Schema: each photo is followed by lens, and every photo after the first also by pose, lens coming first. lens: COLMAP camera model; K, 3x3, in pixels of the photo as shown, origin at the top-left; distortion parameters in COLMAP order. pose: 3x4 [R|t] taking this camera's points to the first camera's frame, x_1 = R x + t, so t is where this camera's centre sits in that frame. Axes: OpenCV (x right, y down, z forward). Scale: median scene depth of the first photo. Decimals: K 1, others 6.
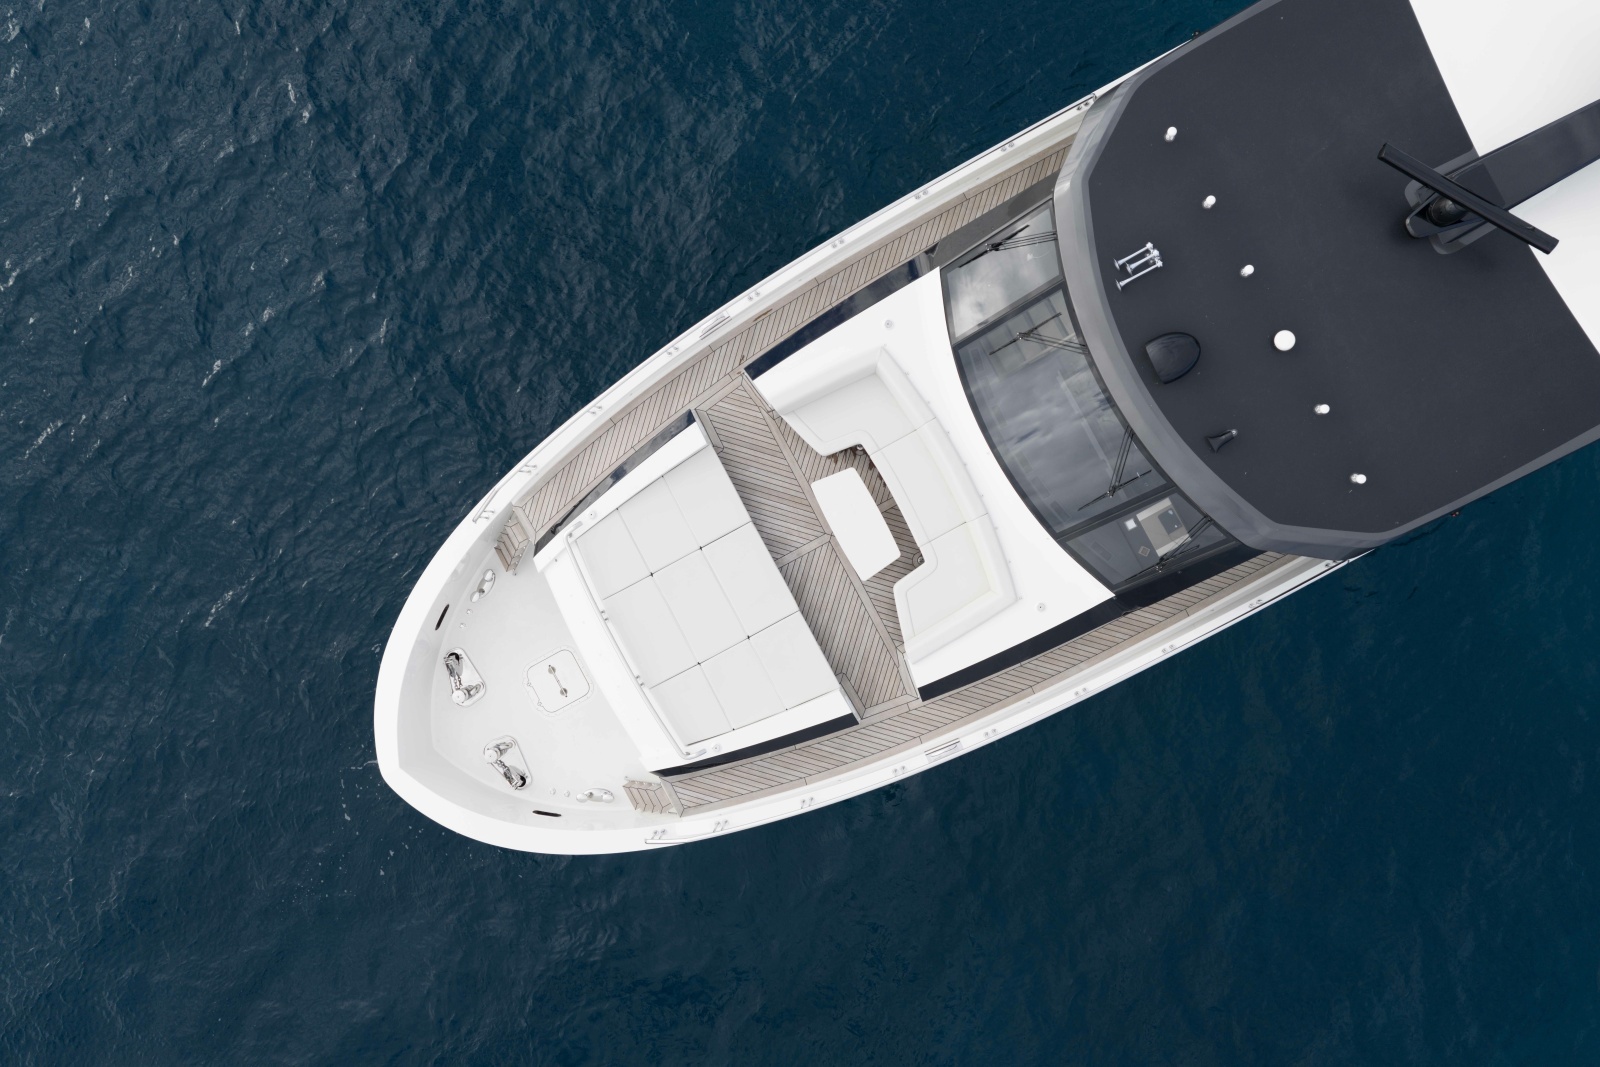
lens RADIAL K [[1366.5, 0, 793.4], [0, 1366.5, 527.7], [0, 0, 1]] dist [0.050573, -0.042528]
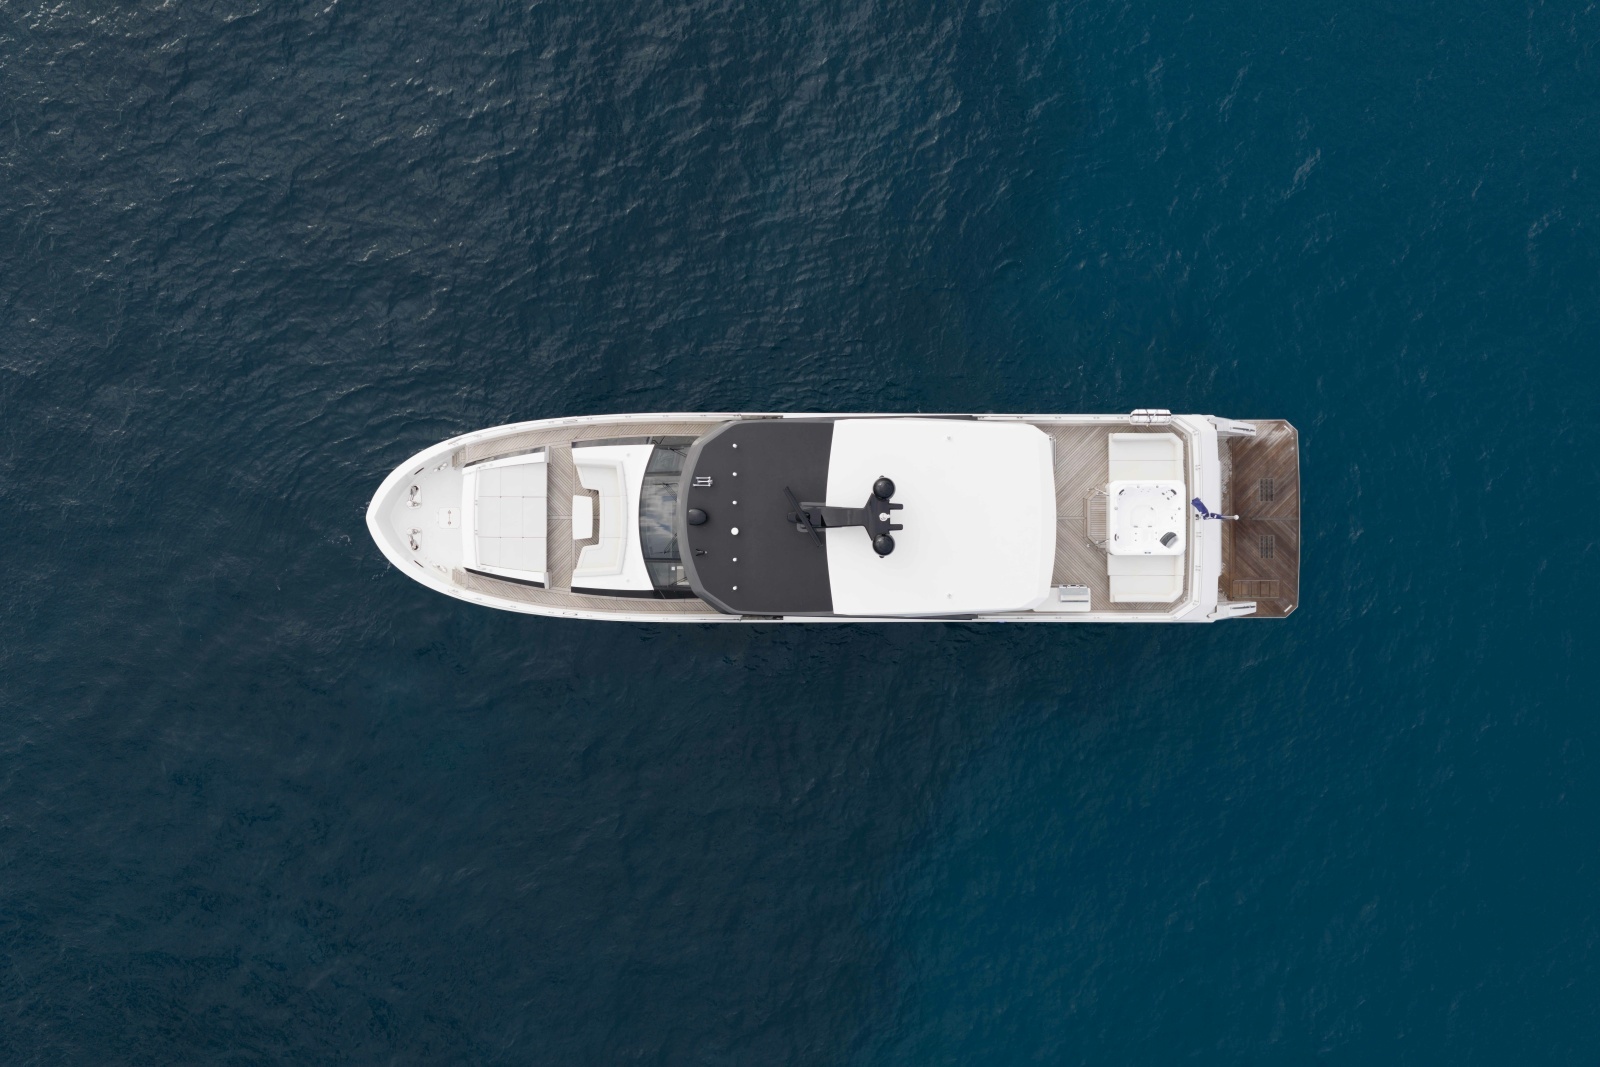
lens RADIAL K [[1366.5, 0, 803.5], [0, 1366.5, 541.3], [0, 0, 1]] dist [0.050573, -0.042528]
pose [[0.878642, 0.477480, 0.001160, 0.419650], [-0.477472, 0.878637, -0.004259, -0.148005], [-0.003053, 0.003188, 0.999990, -1.507520]]
